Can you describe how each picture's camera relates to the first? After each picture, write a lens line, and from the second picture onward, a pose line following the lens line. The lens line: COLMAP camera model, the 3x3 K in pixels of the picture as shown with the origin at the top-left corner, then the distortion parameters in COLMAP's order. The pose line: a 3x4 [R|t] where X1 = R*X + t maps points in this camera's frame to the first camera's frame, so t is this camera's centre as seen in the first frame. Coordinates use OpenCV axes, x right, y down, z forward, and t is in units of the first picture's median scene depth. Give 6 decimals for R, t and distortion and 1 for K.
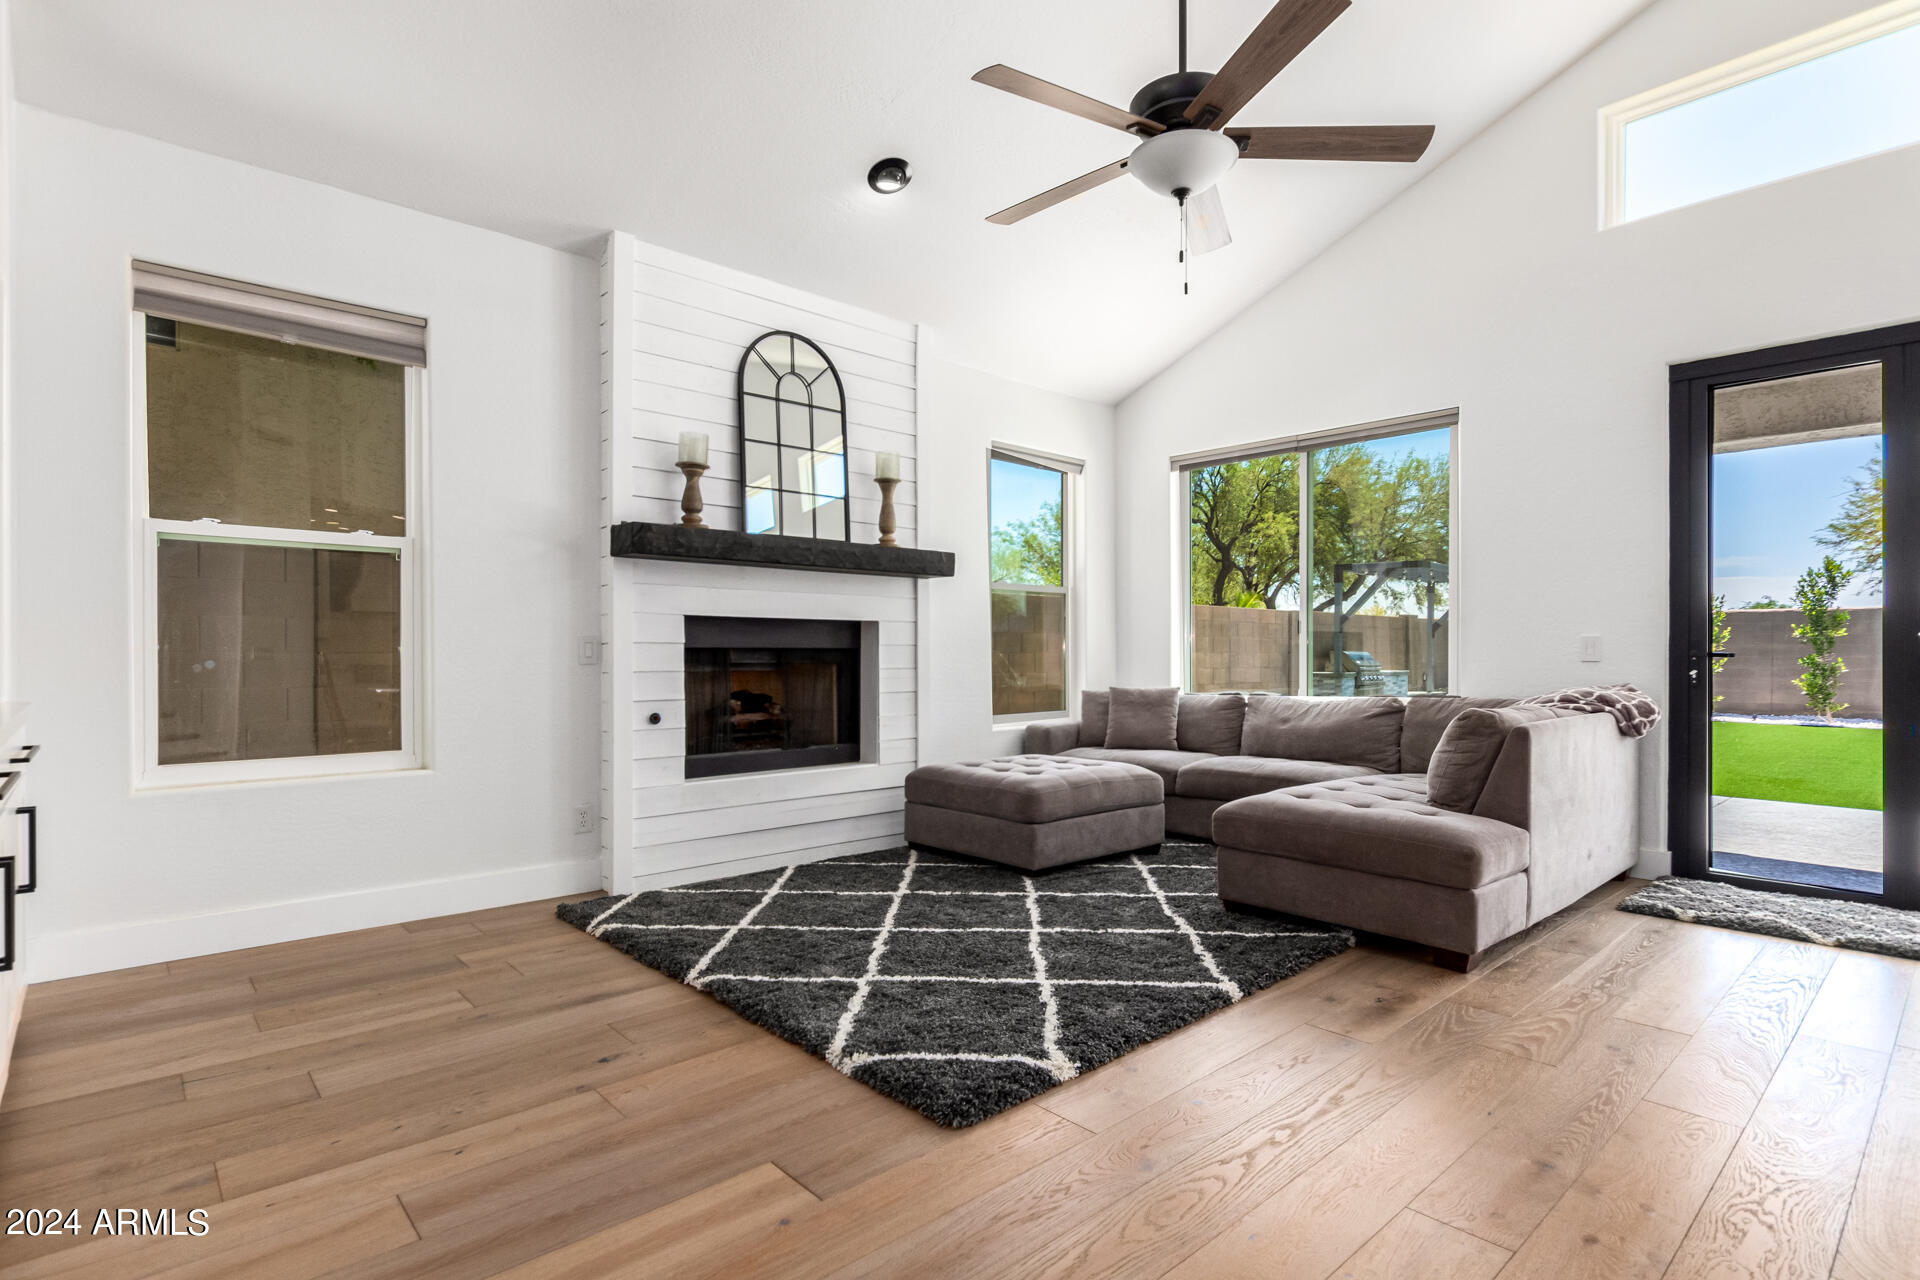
lens RADIAL K [[935.9, 0, 951.5], [0, 935.9, 644.9], [0, 0, 1]] dist [0.002837, 0.000458]
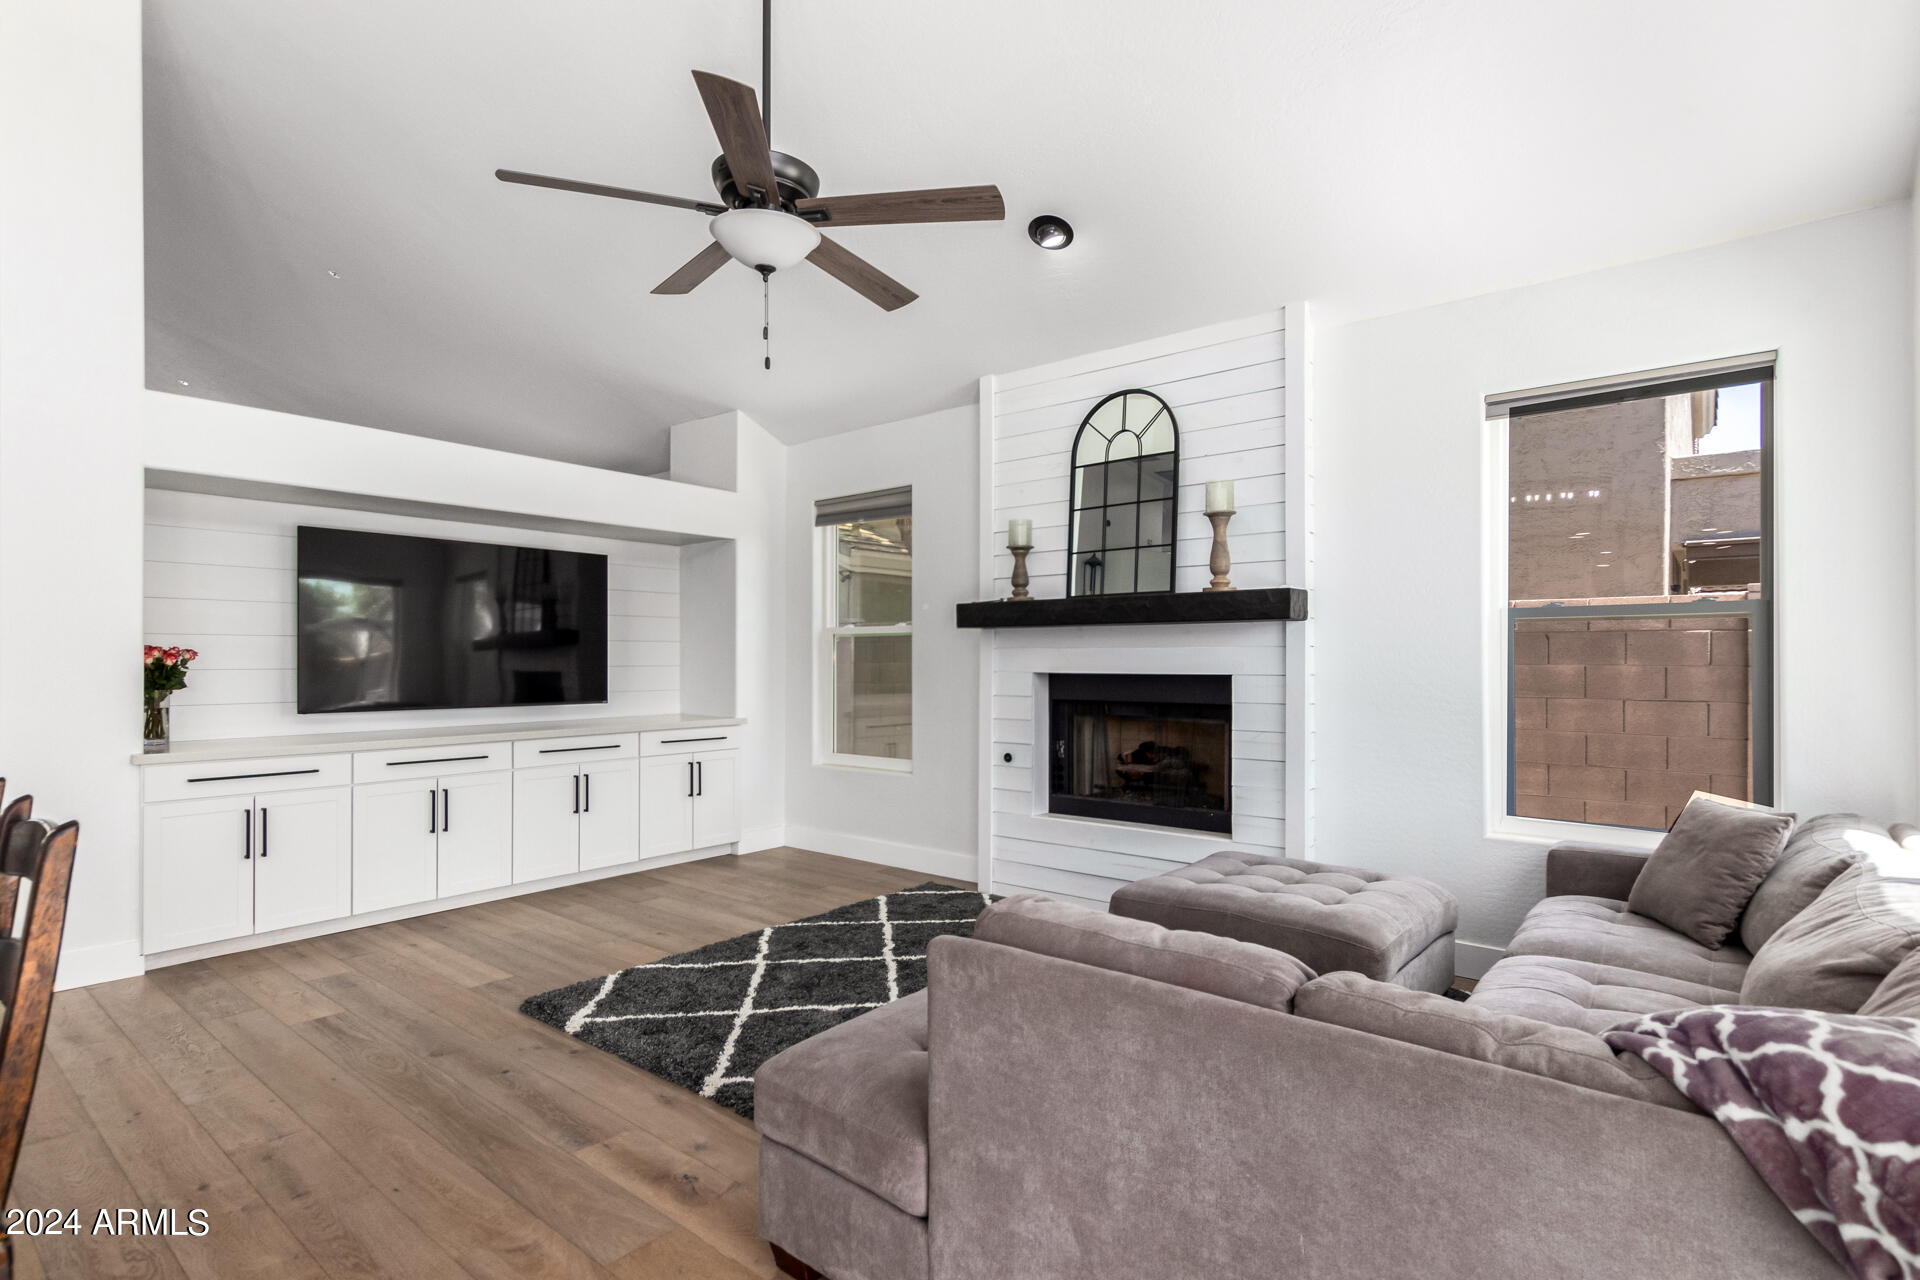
lens RADIAL K [[930.6, 0, 959.6], [0, 930.6, 651.3], [0, 0, 1]] dist [0.011030, -0.003888]
pose [[0.172145, -0.006385, -0.985051, 0.826546], [0.004678, 0.999973, -0.005664, -0.050932], [0.985060, -0.003633, 0.172170, 0.688662]]
